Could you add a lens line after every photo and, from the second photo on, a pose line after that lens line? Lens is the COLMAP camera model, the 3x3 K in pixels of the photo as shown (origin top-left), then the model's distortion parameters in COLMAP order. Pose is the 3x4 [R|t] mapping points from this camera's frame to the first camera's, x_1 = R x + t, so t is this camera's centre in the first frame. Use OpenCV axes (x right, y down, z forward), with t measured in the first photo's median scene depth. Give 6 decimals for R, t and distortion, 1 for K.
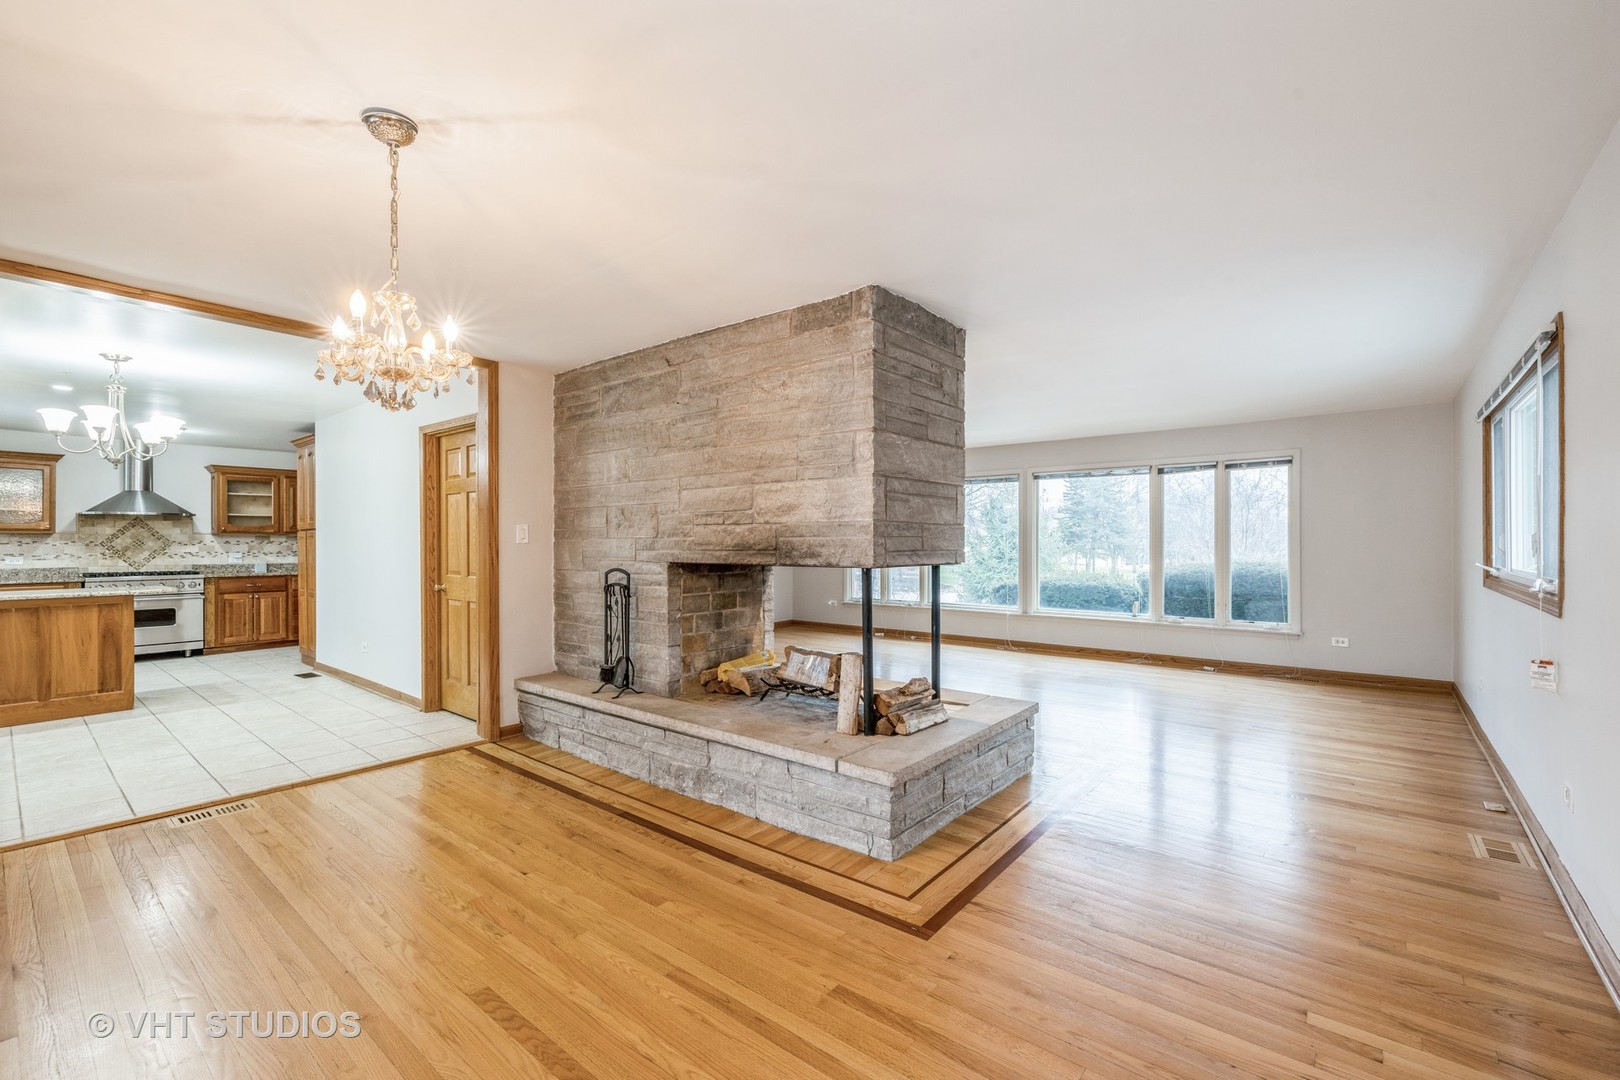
lens RADIAL K [[682.1, 0, 818.9], [0, 682.1, 547.9], [0, 0, 1]] dist [-0.000516, 0.000216]
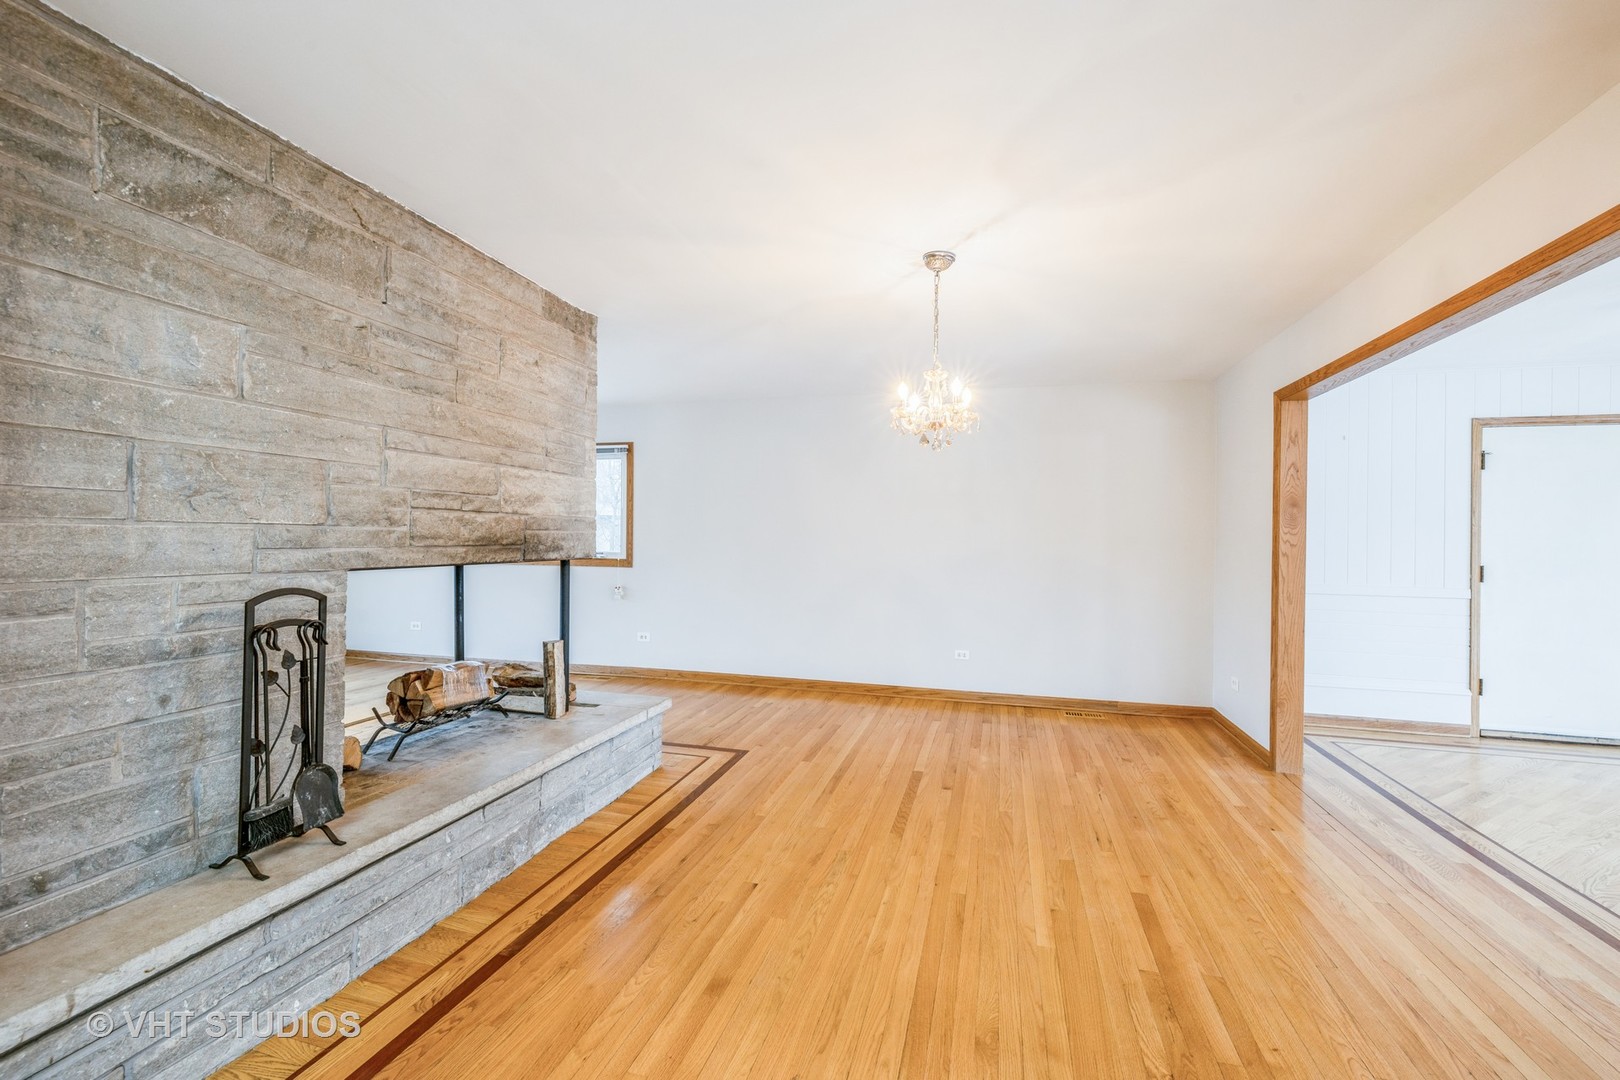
lens RADIAL K [[680.0, 0, 813.7], [0, 680.0, 540.9], [0, 0, 1]] dist [-0.000193, -0.000128]
pose [[-0.402060, -0.007700, 0.915581, -0.831328], [-0.003128, 0.999970, 0.007036, -0.006954], [-0.915608, -0.000035, -0.402073, 0.816852]]
